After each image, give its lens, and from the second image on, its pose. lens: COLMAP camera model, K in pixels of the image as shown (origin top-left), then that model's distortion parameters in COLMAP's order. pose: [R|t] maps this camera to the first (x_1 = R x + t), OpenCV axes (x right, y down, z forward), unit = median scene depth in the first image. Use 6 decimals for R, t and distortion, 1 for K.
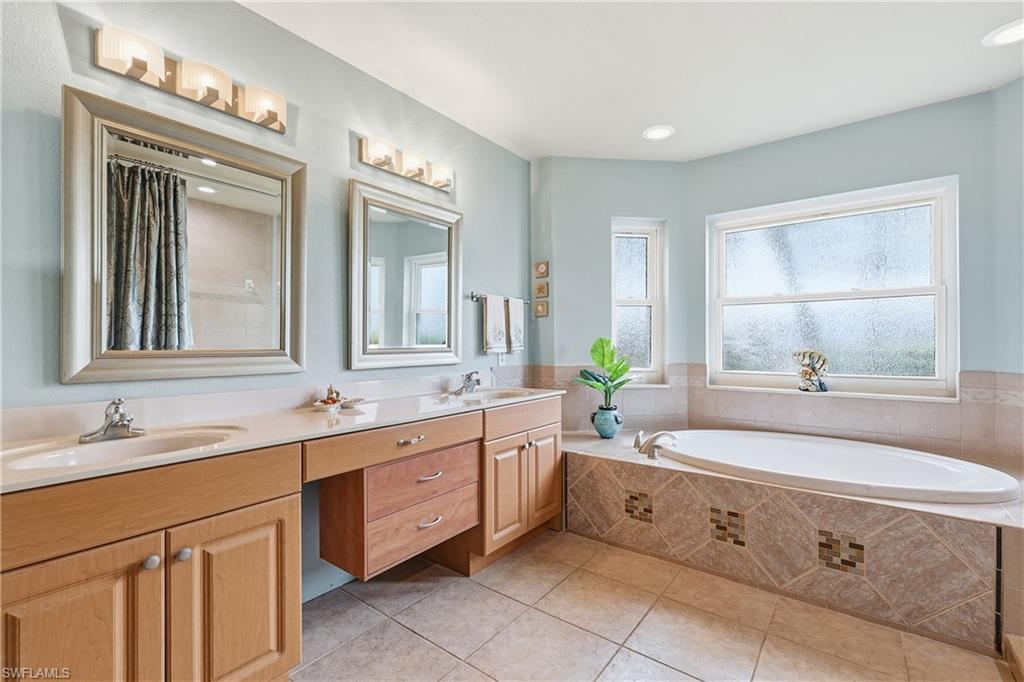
lens RADIAL K [[446.6, 0, 514.8], [0, 446.6, 342.5], [0, 0, 1]] dist [0.001315, 0.000250]
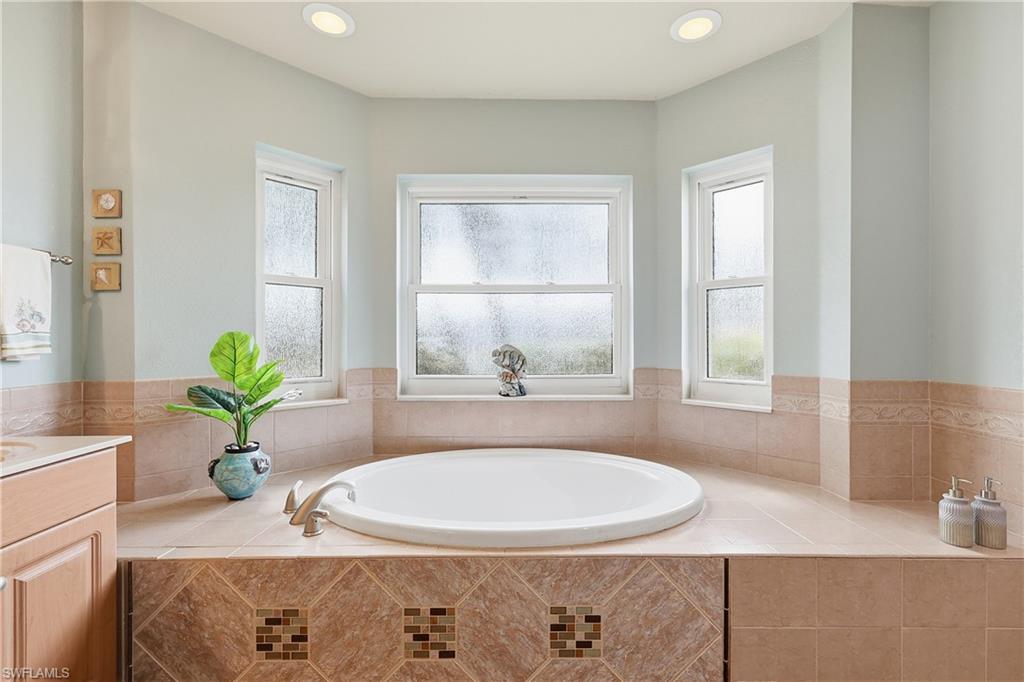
lens RADIAL K [[447.5, 0, 511.4], [0, 447.5, 339.7], [0, 0, 1]] dist [0.003187, 0.000034]
pose [[0.789714, 0.001938, 0.613473, 0.155749], [-0.001477, 0.999998, -0.001258, 0.000590], [-0.613474, 0.000087, 0.789715, 0.375927]]
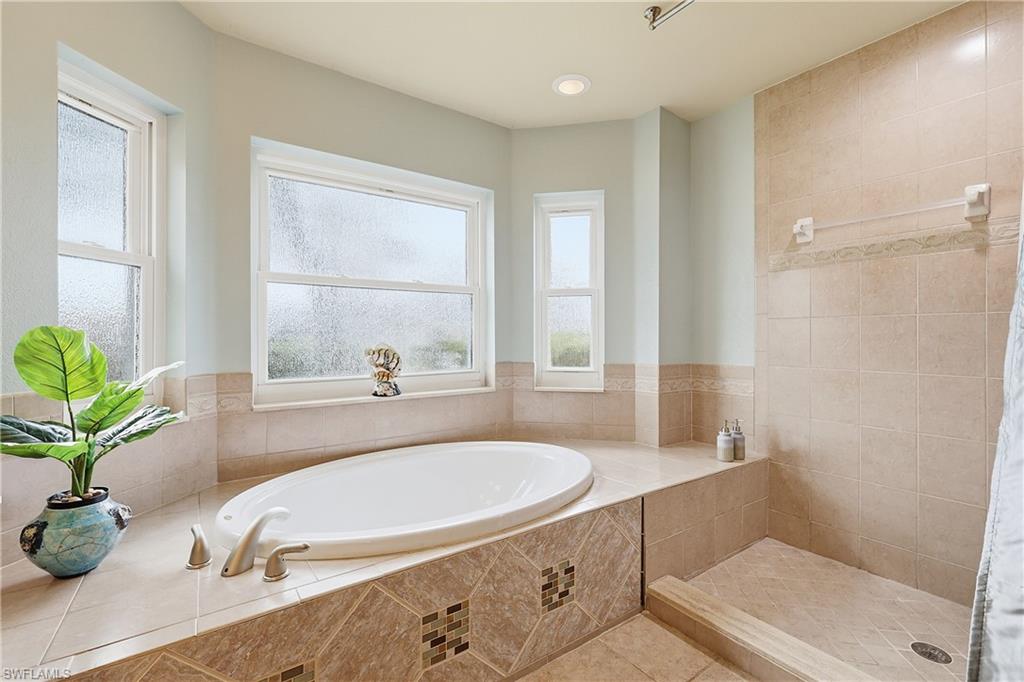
lens RADIAL K [[447.5, 0, 511.4], [0, 447.5, 339.7], [0, 0, 1]] dist [0.003187, 0.000034]
pose [[0.302705, -0.003268, 0.953079, -0.077732], [0.002157, 0.999994, 0.002744, 0.002035], [-0.953082, 0.001225, 0.302711, 0.629716]]
